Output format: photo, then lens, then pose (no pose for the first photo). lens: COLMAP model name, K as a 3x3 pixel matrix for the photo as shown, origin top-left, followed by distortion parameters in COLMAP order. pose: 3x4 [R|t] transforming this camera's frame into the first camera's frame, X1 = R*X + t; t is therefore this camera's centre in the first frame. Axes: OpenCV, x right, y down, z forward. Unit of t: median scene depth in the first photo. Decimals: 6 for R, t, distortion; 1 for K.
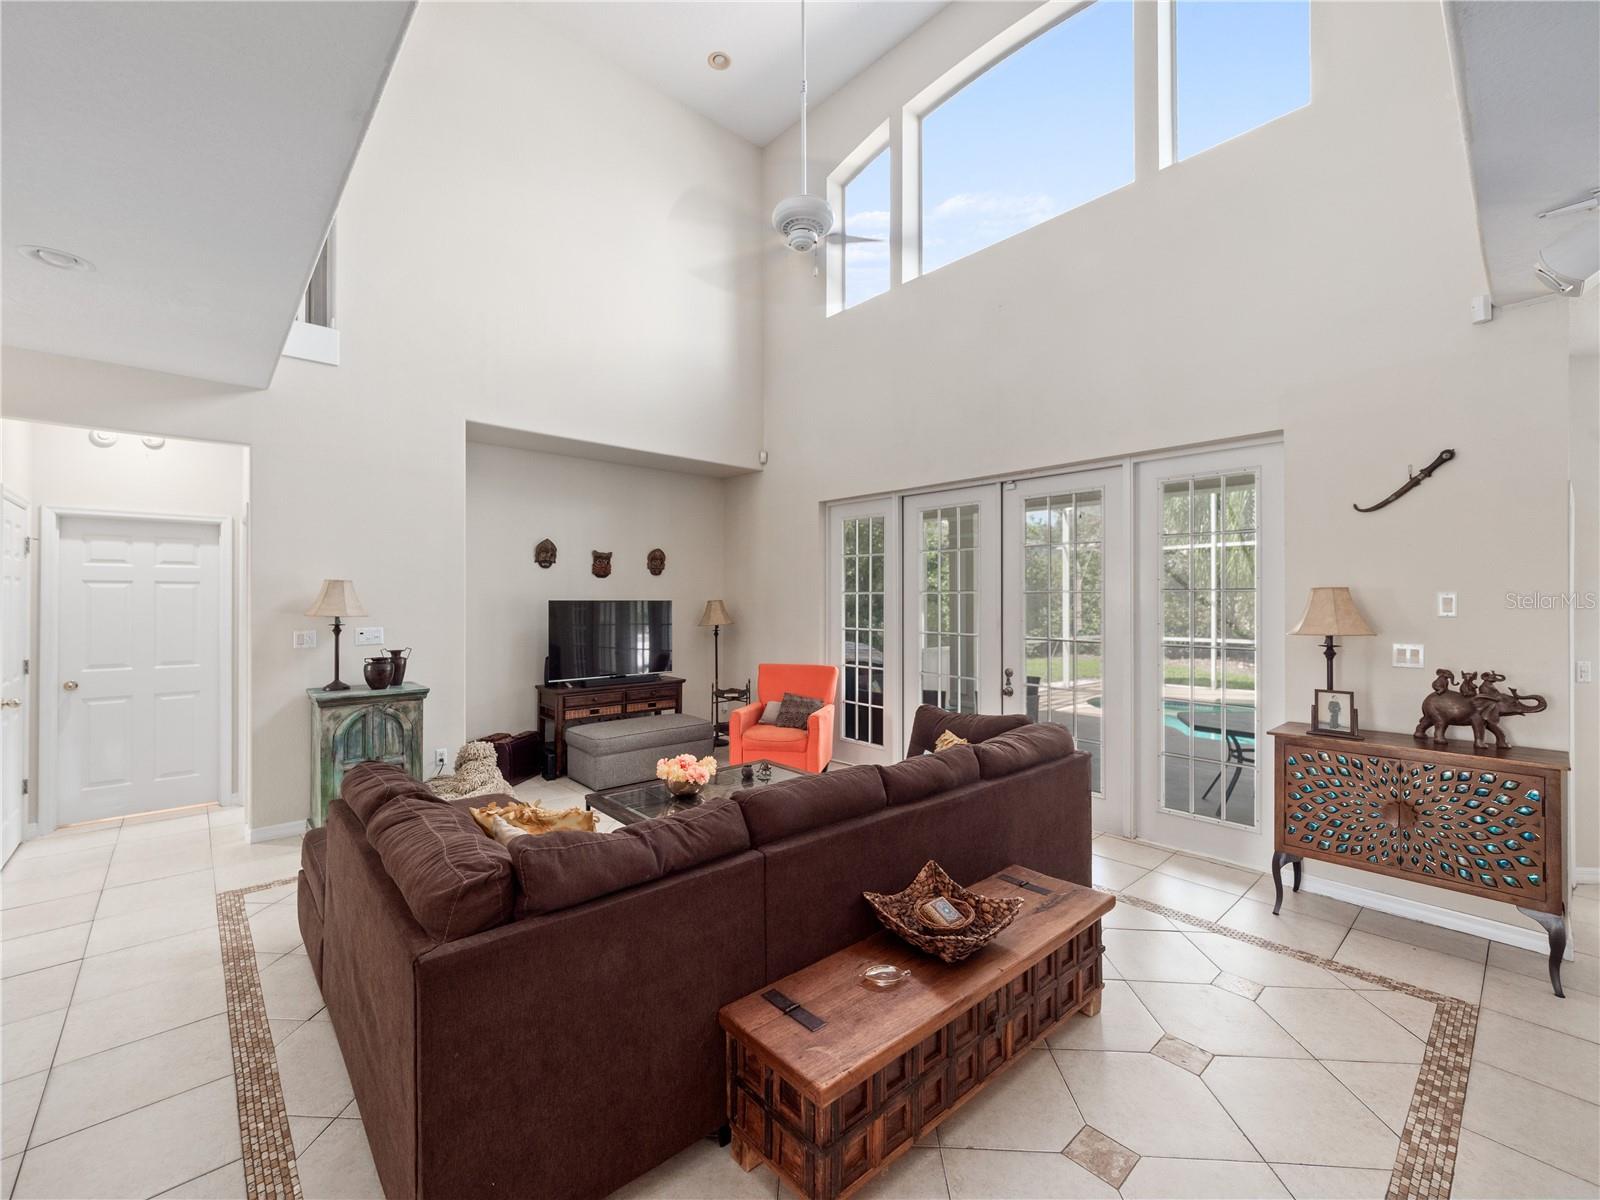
lens RADIAL K [[673.0, 0, 779.1], [0, 673.0, 591.1], [0, 0, 1]] dist [0.002742, -0.001554]
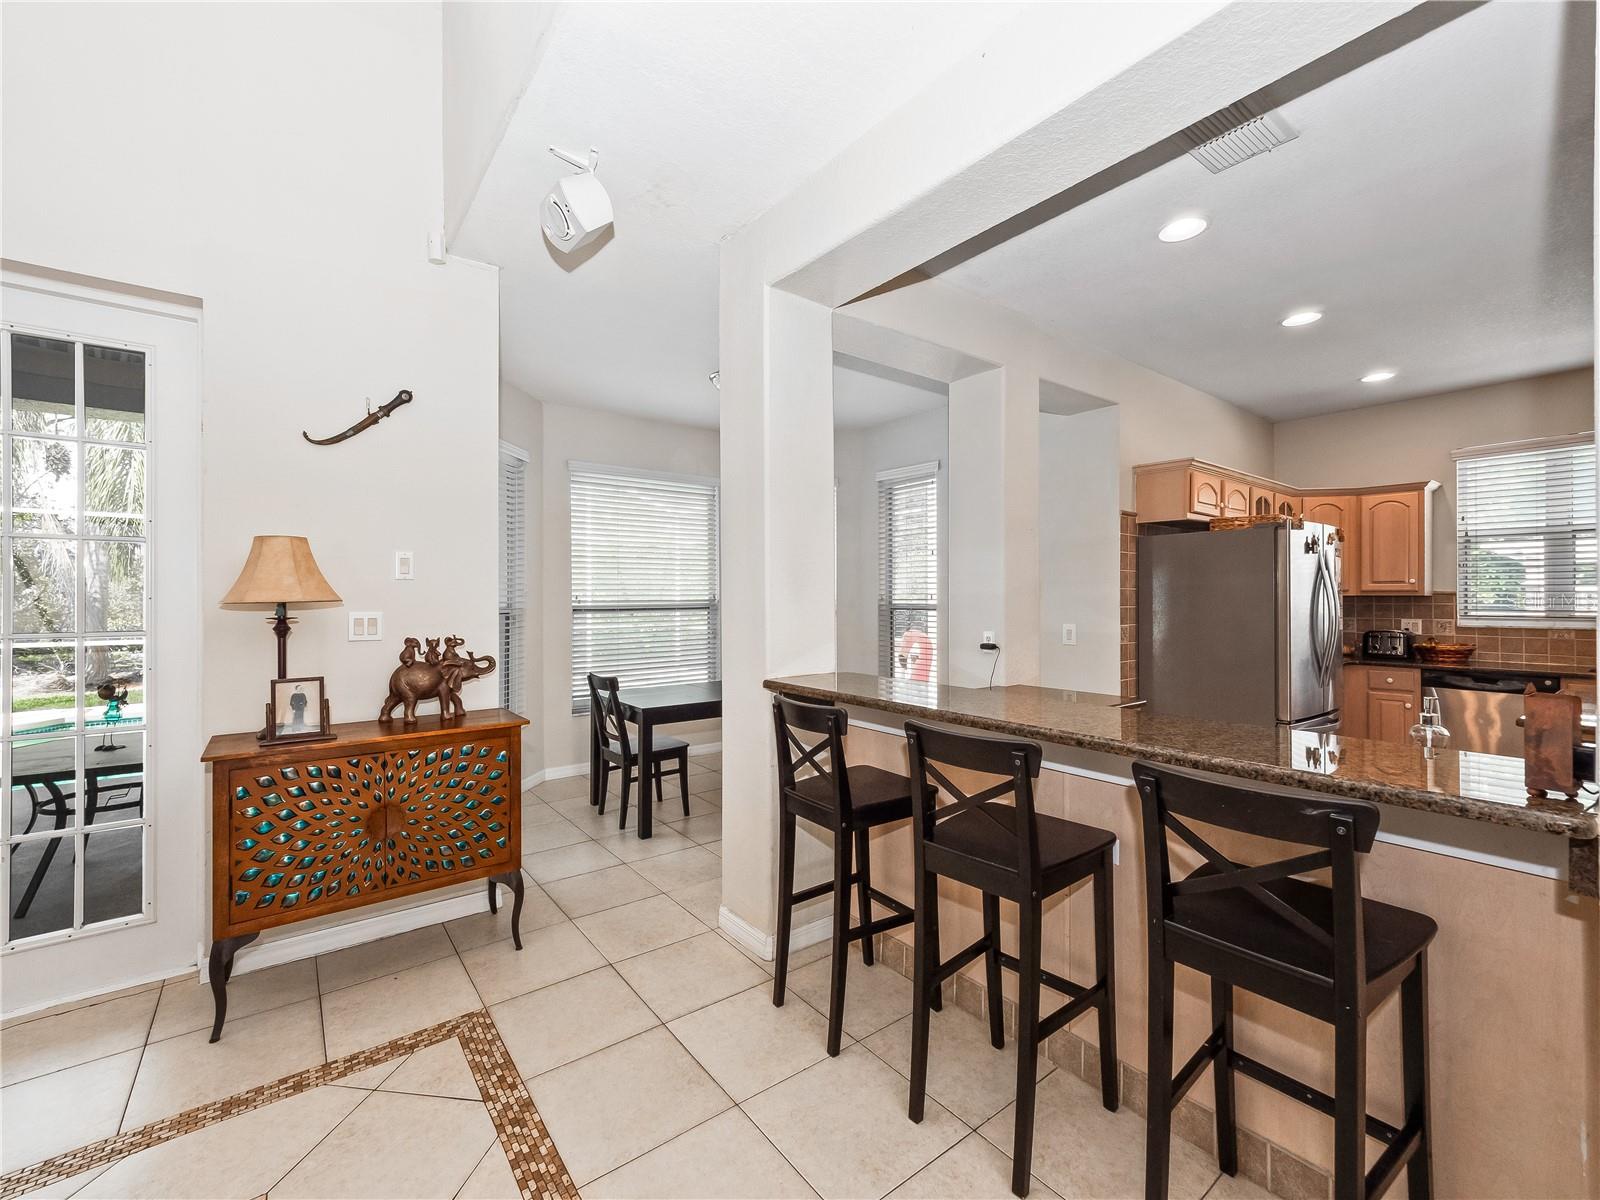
lens RADIAL K [[673.0, 0, 794.6], [0, 673.0, 600.0], [0, 0, 1]] dist [0.002742, -0.001554]
pose [[0.069151, -0.004079, 0.997598, 0.157072], [-0.010612, 0.999932, 0.004824, 0.059834], [-0.997550, -0.010920, 0.069104, 0.460723]]
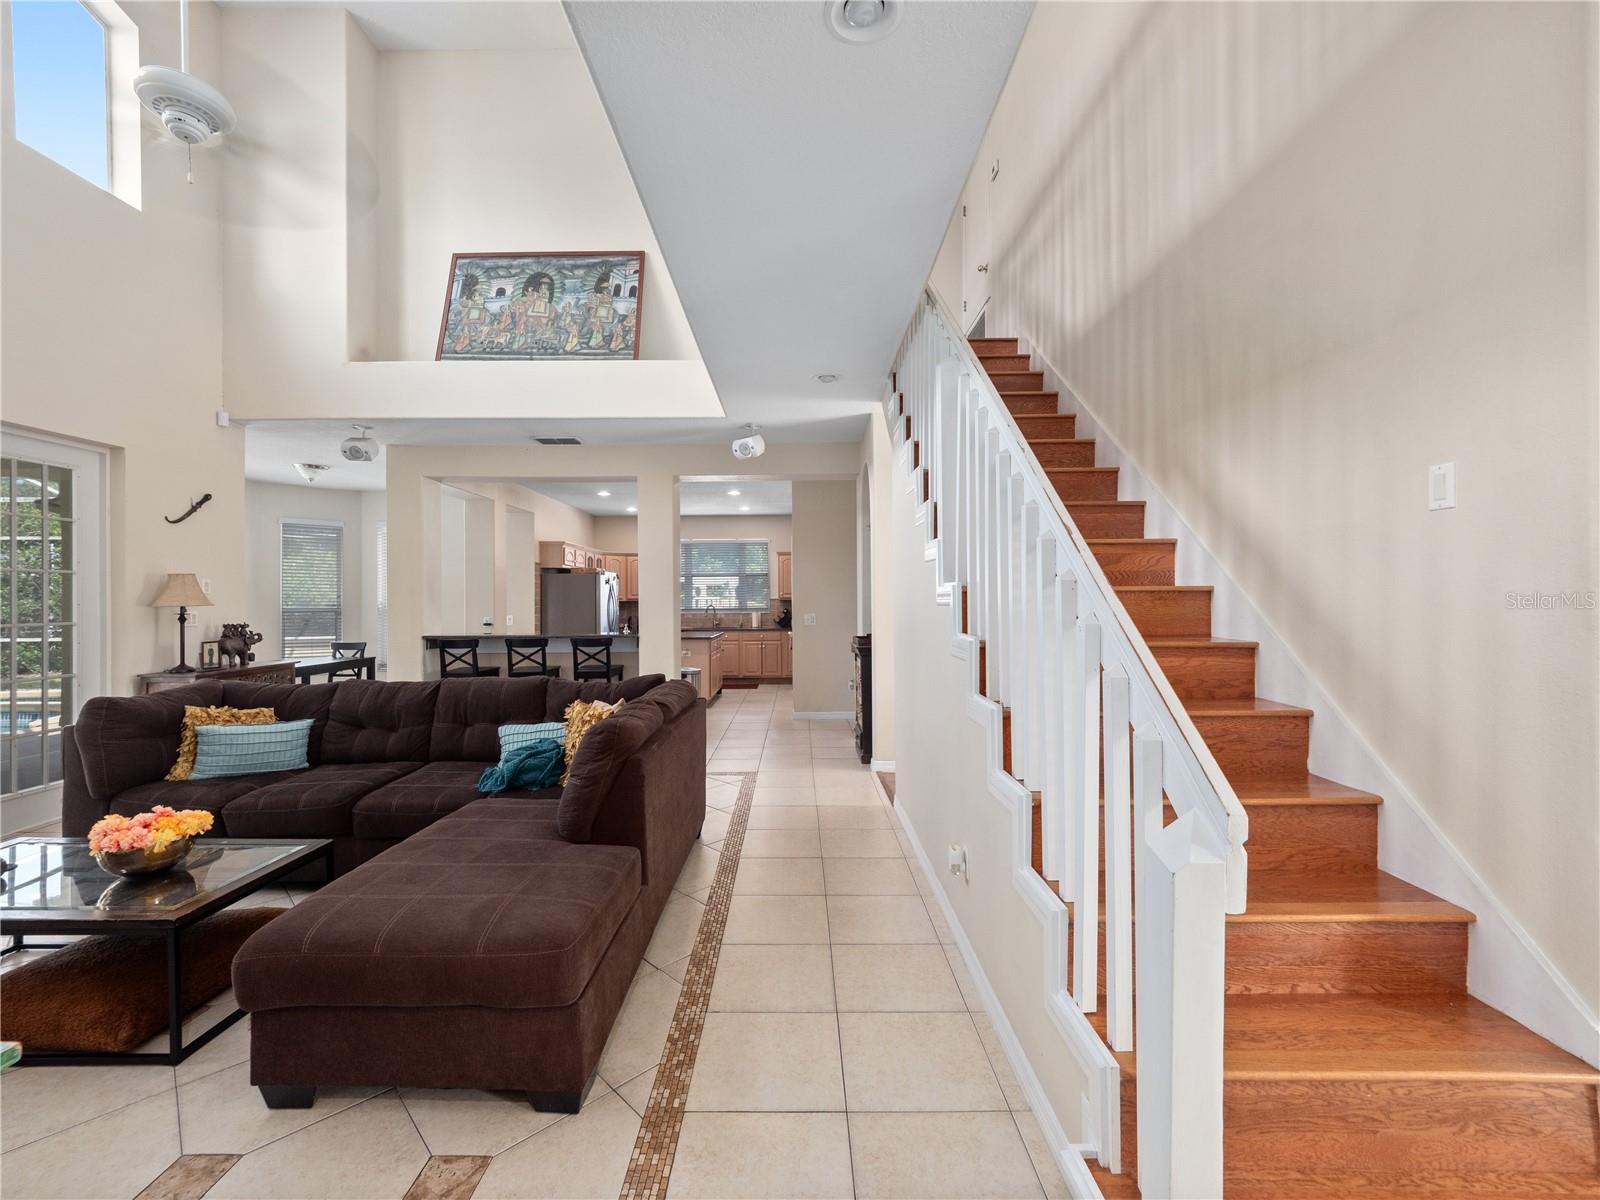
lens RADIAL K [[673.0, 0, 790.2], [0, 673.0, 598.8], [0, 0, 1]] dist [0.002742, -0.001554]
pose [[-0.743392, 0.002864, 0.668850, -1.290276], [-0.006187, 0.999919, -0.011158, 0.065427], [-0.668827, -0.012433, -0.743314, 1.371413]]
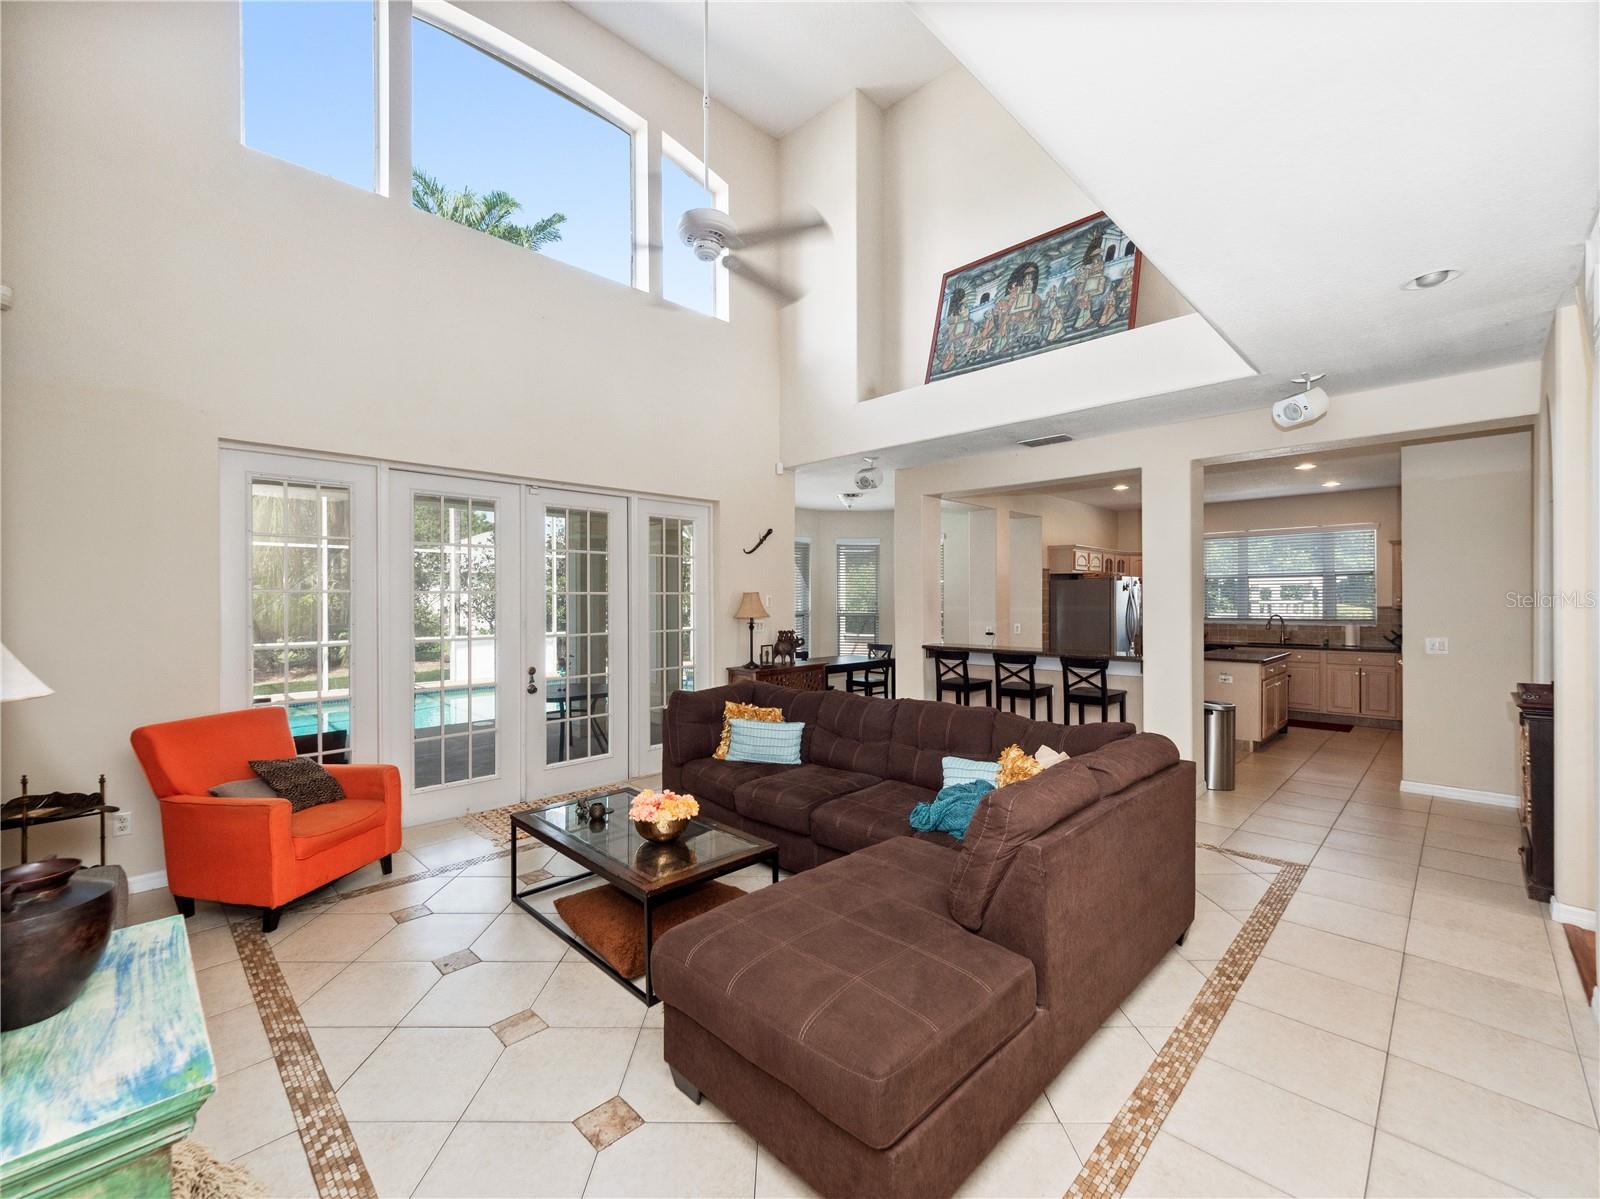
lens RADIAL K [[673.0, 0, 783.9], [0, 673.0, 605.4], [0, 0, 1]] dist [0.002742, -0.001554]
pose [[-0.054802, -0.012832, 0.998415, -1.237733], [-0.010131, 0.999873, 0.012295, 0.007942], [-0.998446, -0.009441, -0.054925, 1.154299]]
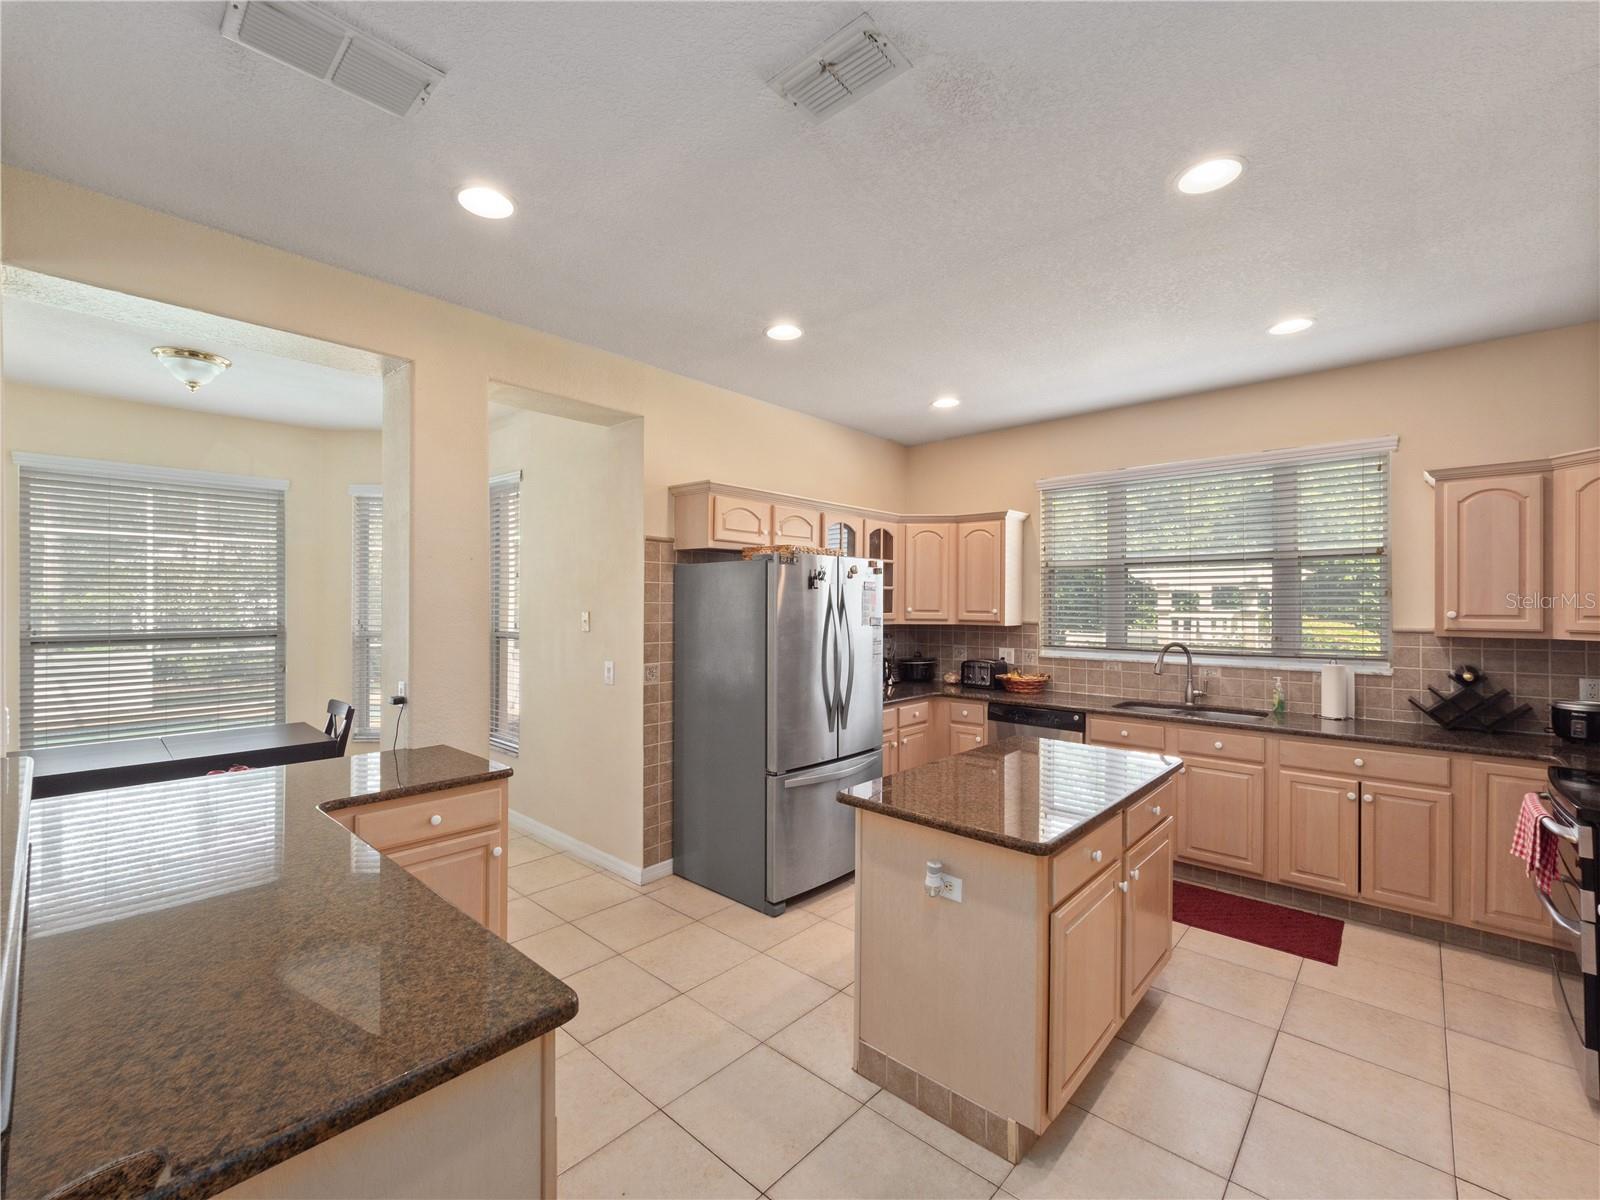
lens RADIAL K [[673.0, 0, 790.5], [0, 673.0, 606.2], [0, 0, 1]] dist [0.002742, -0.001554]
pose [[-0.098731, -0.008254, 0.995080, 0.331992], [-0.016180, 0.999847, 0.006689, -0.009220], [-0.994983, -0.015440, -0.098850, -0.270006]]
